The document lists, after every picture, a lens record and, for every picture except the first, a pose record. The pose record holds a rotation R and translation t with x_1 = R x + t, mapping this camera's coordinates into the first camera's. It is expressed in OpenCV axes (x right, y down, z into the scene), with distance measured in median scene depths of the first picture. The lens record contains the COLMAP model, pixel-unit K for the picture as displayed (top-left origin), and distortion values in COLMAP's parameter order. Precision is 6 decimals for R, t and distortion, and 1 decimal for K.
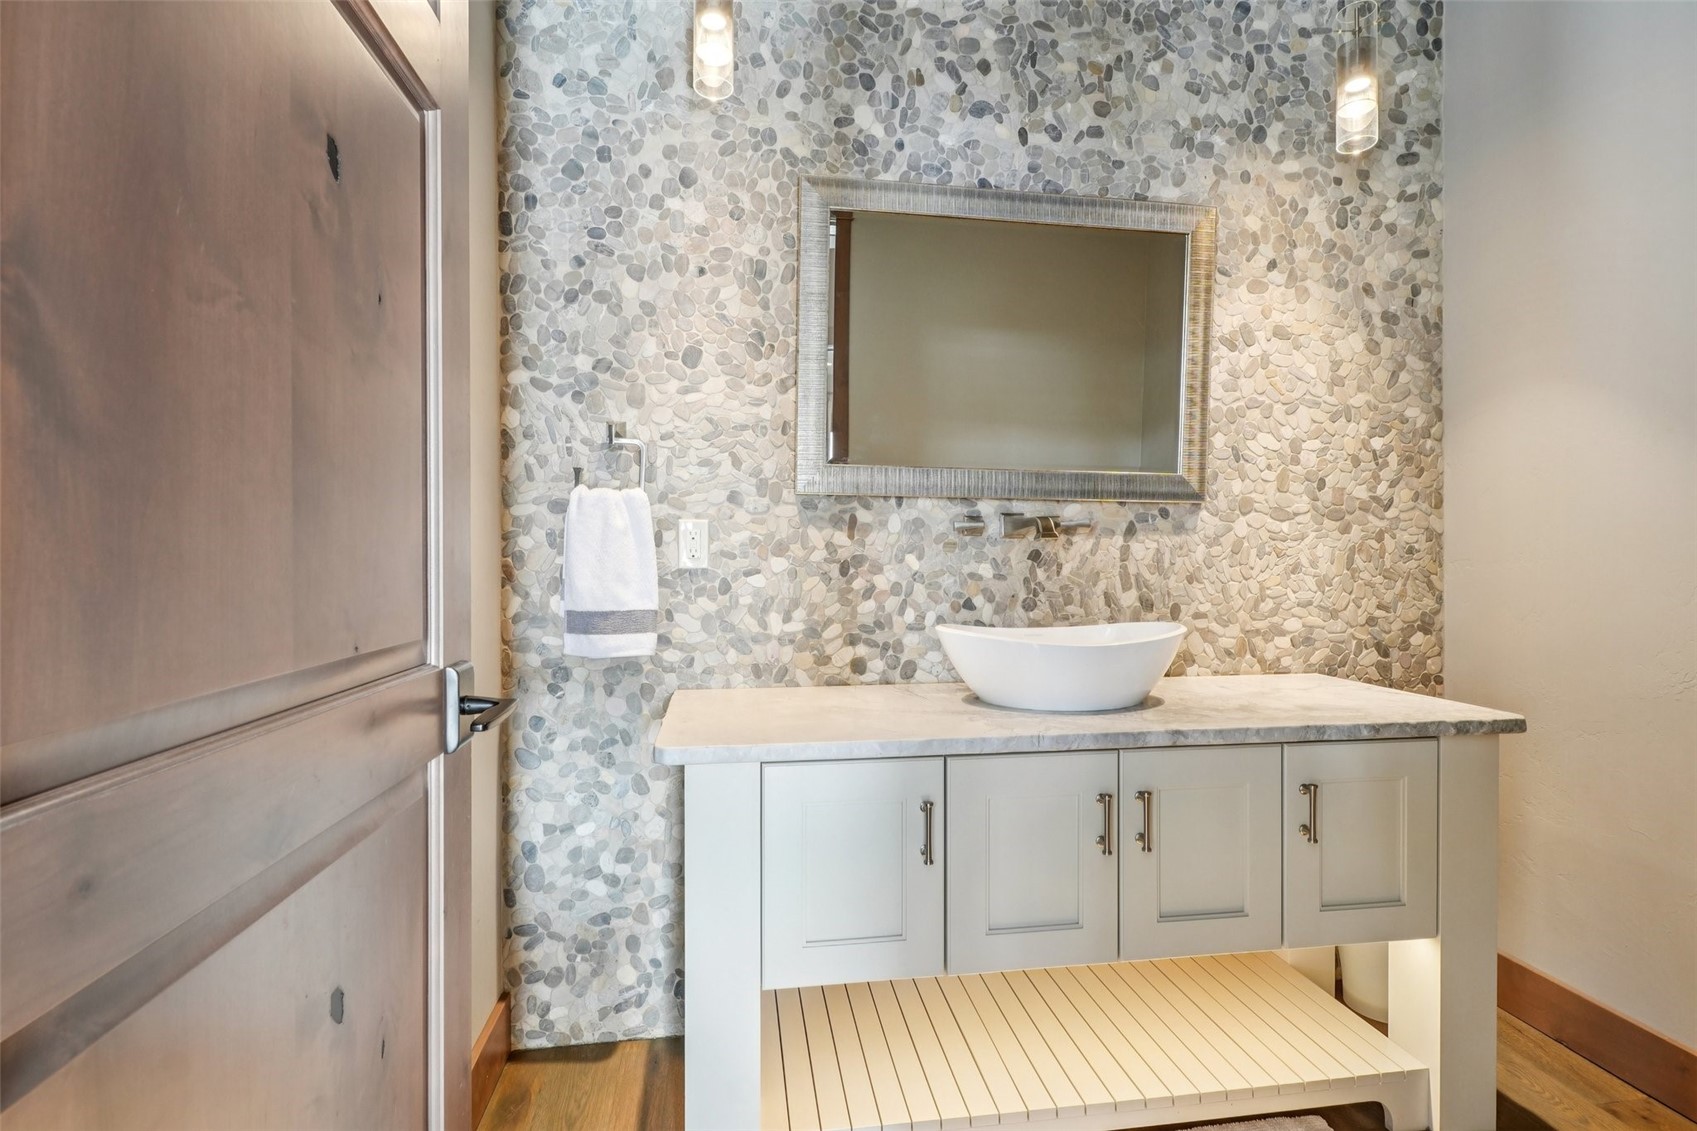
lens RADIAL K [[828.9, 0, 852.5], [0, 828.9, 561.0], [0, 0, 1]] dist [0.005809, -0.005255]
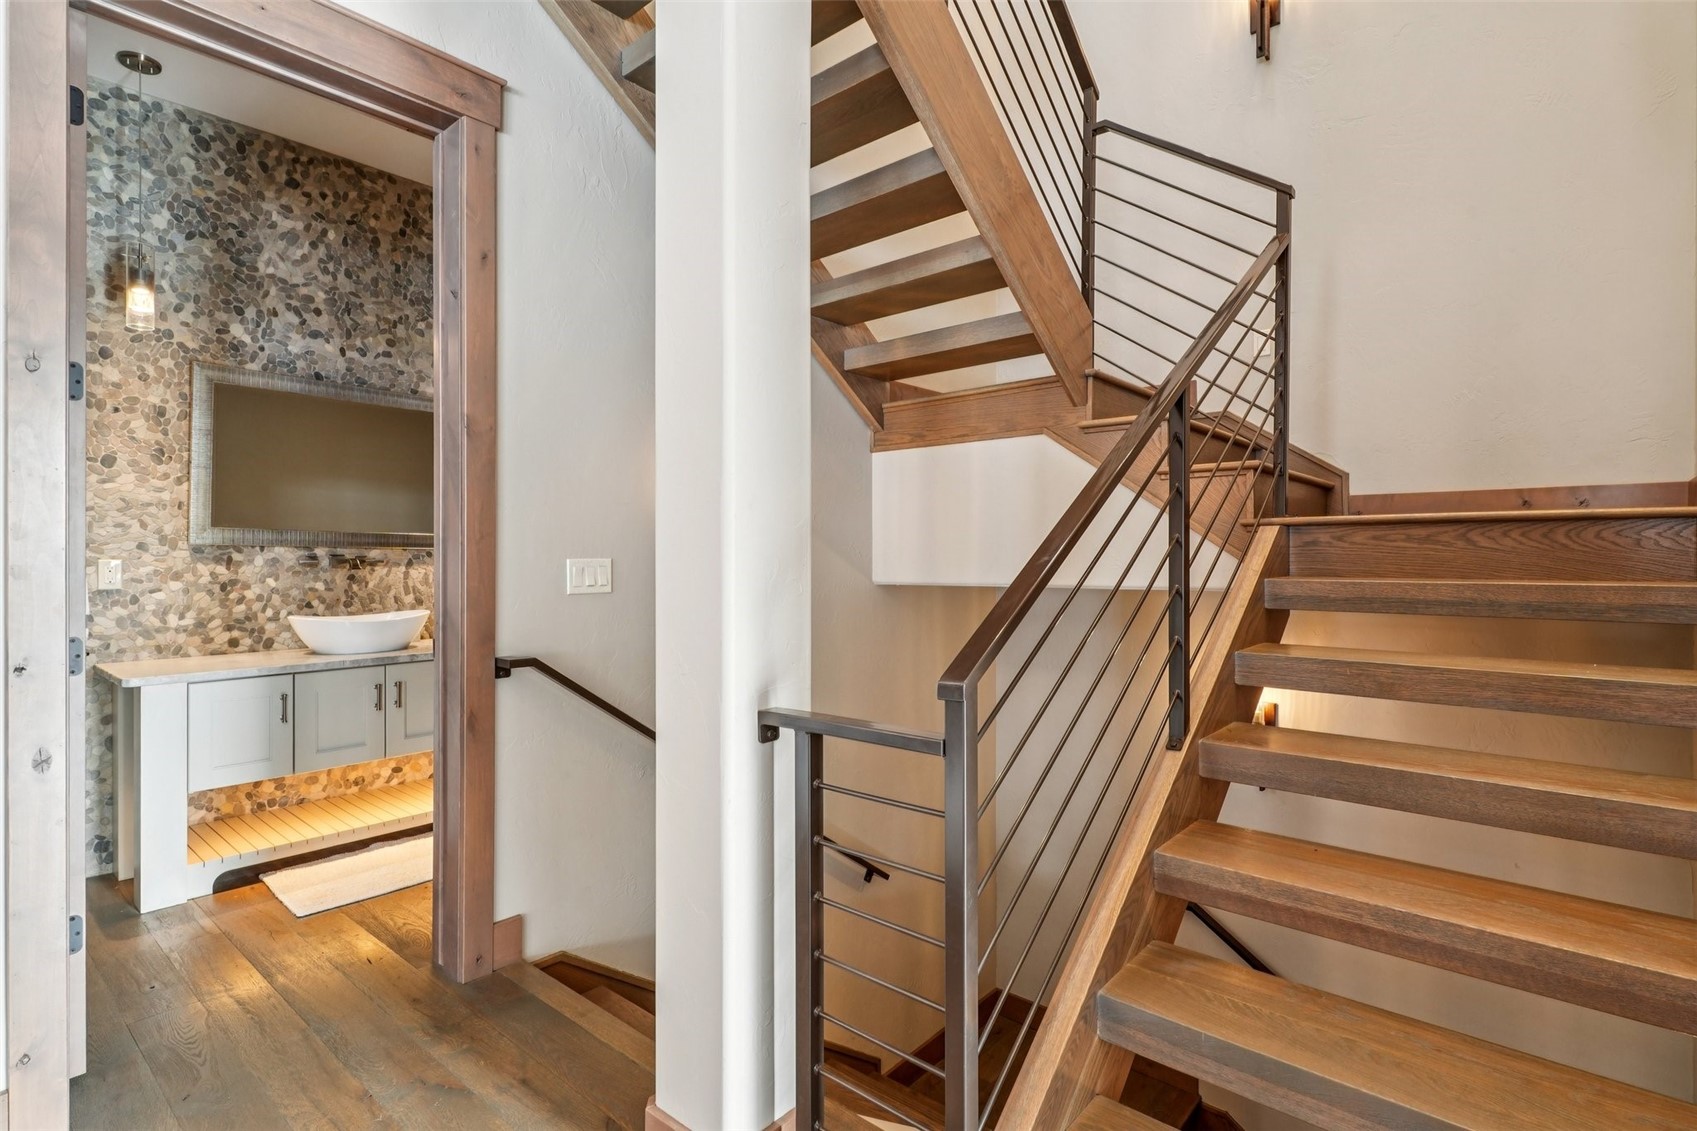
lens RADIAL K [[828.9, 0, 855.7], [0, 828.9, 561.3], [0, 0, 1]] dist [0.005809, -0.005255]
pose [[0.759799, -0.003384, 0.650149, -0.134647], [0.003605, 0.999993, 0.000993, -0.041815], [-0.650148, 0.001589, 0.759806, -1.185361]]
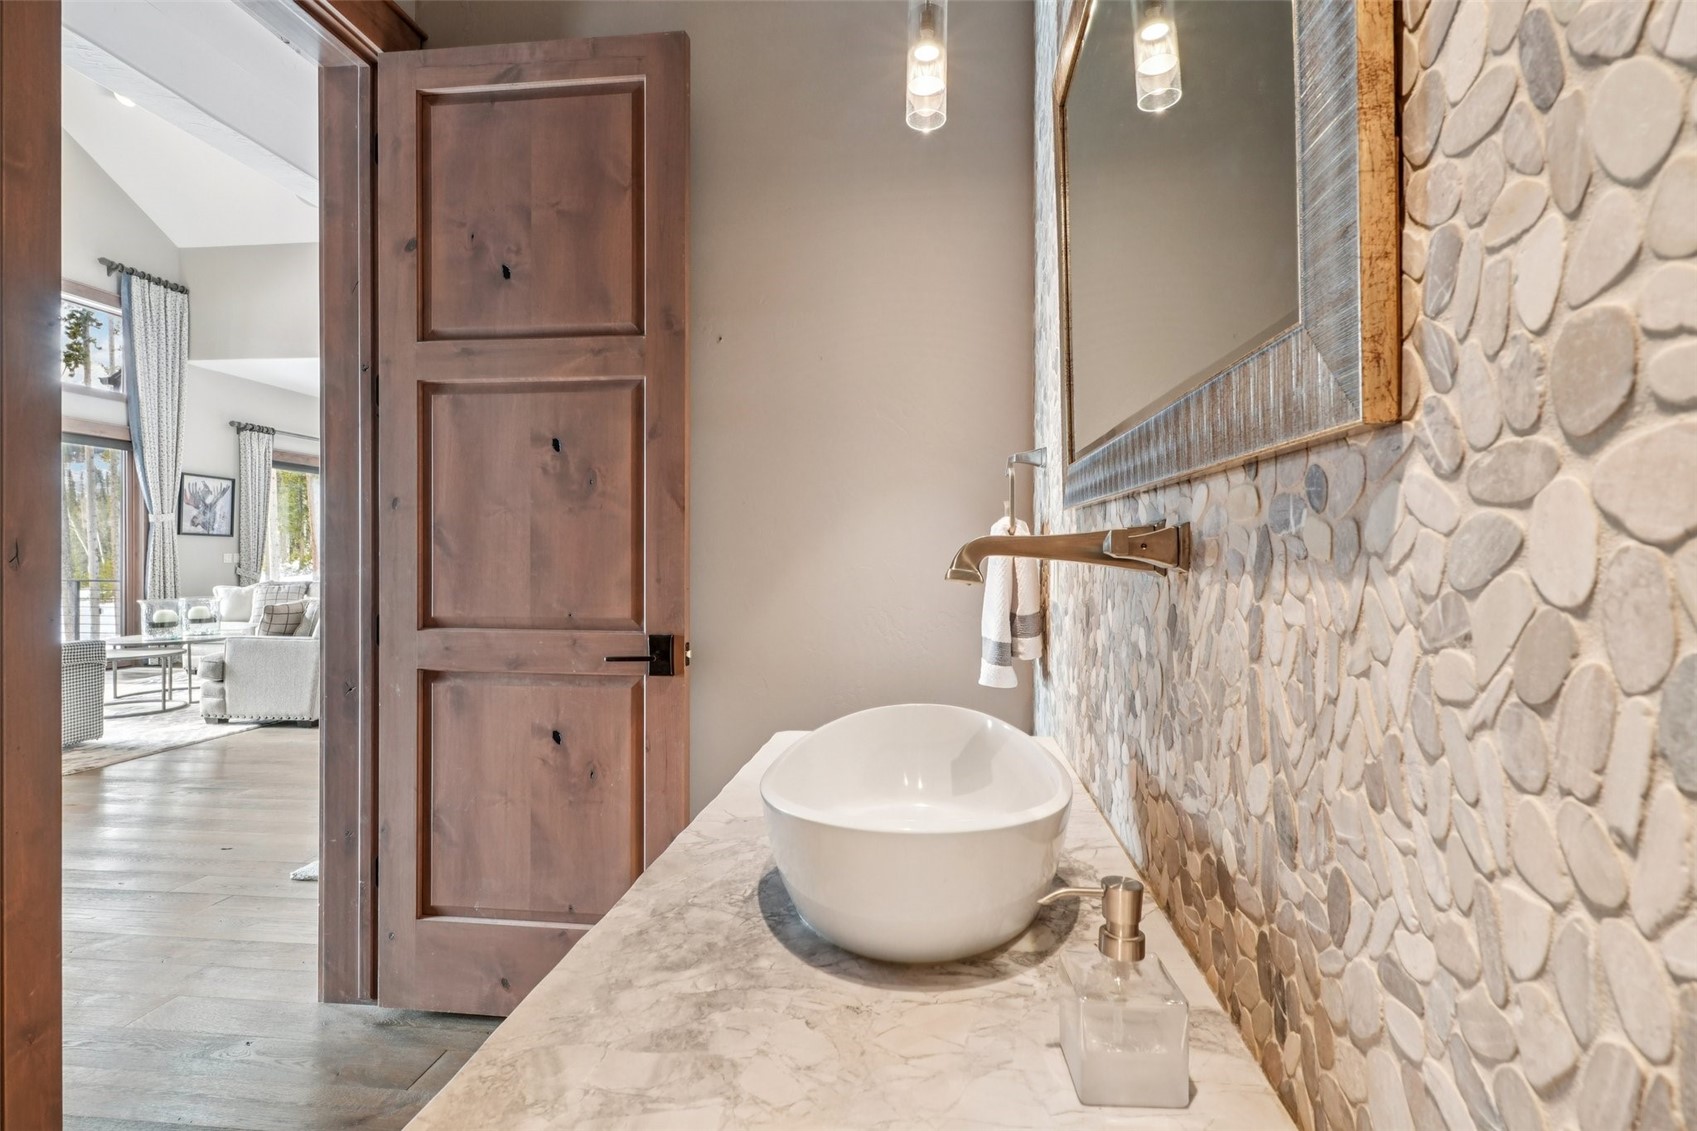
lens RADIAL K [[828.9, 0, 850.7], [0, 828.9, 552.6], [0, 0, 1]] dist [0.005809, -0.005255]
pose [[-0.252778, -0.004937, -0.967512, 0.687759], [-0.008363, 0.999961, -0.002918, -0.038933], [0.967488, 0.007354, -0.252809, 0.979618]]
